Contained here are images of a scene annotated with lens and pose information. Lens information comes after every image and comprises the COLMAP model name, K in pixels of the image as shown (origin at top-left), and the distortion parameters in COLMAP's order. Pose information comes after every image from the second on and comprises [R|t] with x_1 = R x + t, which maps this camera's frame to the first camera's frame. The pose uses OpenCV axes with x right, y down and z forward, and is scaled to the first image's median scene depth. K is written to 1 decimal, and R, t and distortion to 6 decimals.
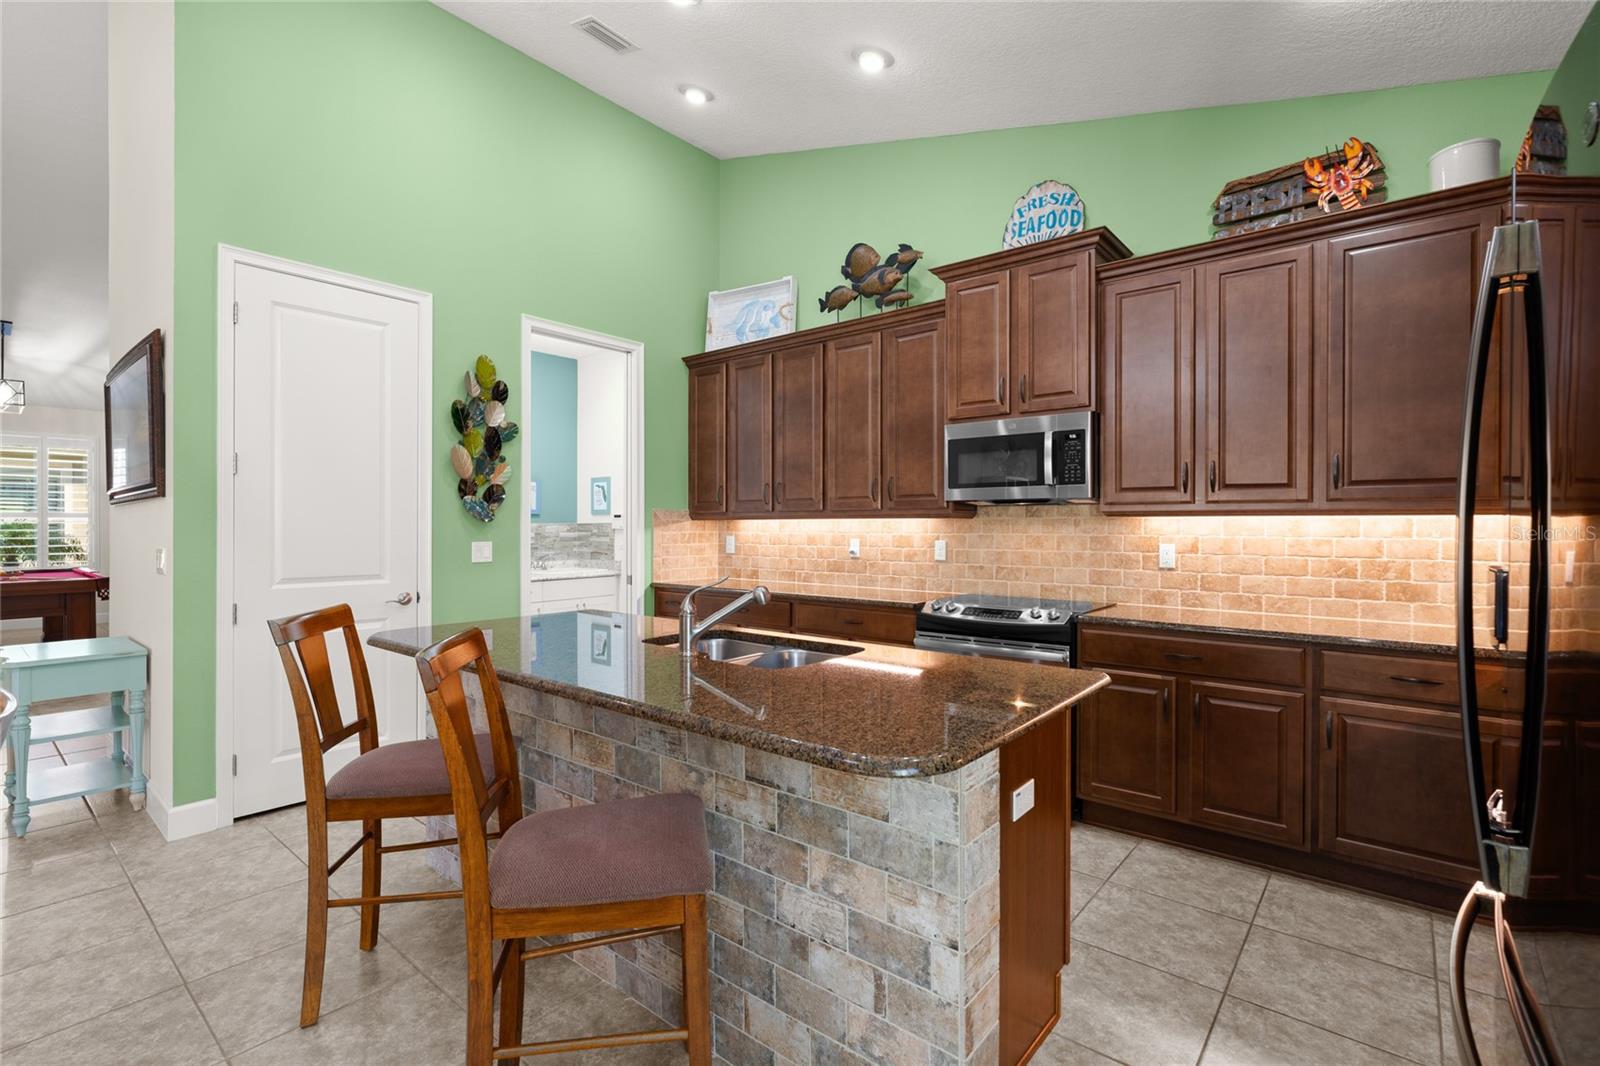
lens RADIAL K [[725.1, 0, 809.1], [0, 725.1, 528.3], [0, 0, 1]] dist [-0.007968, 0.003306]
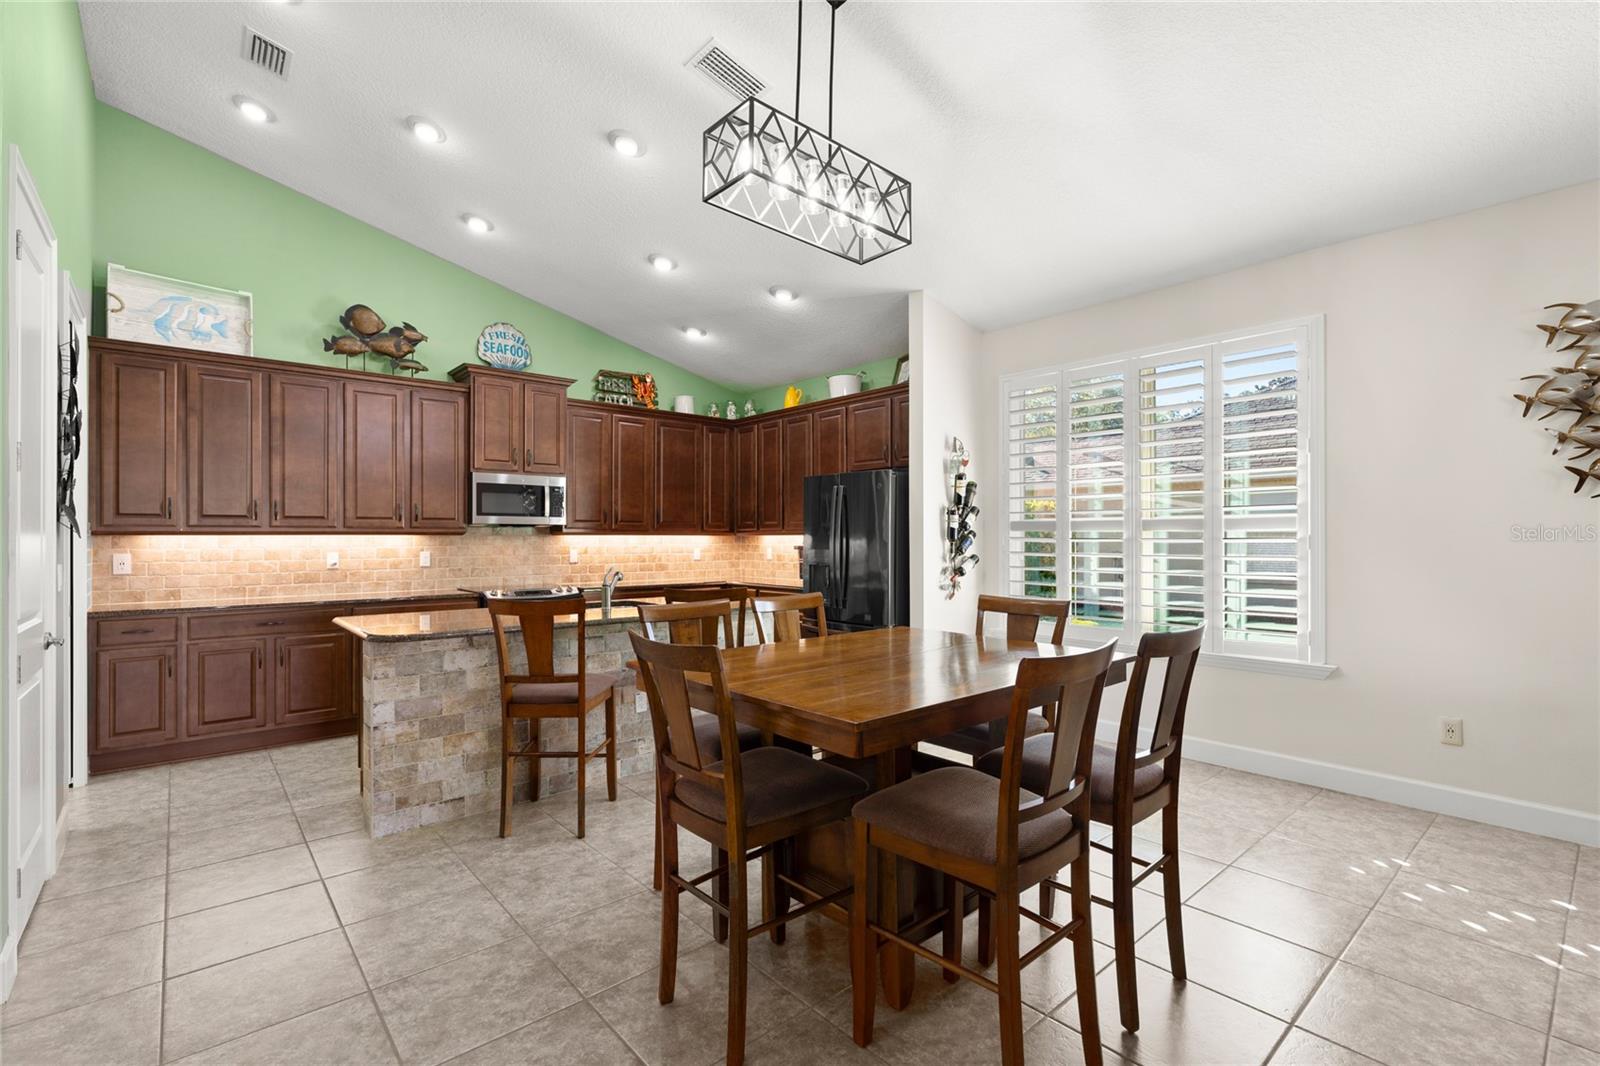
lens RADIAL K [[725.1, 0, 801.1], [0, 725.1, 536.2], [0, 0, 1]] dist [-0.007968, 0.003306]
pose [[0.163655, 0.000556, 0.986517, -1.226509], [0.004088, 0.999991, -0.001241, -0.008284], [-0.986509, 0.004236, 0.163651, 0.111832]]
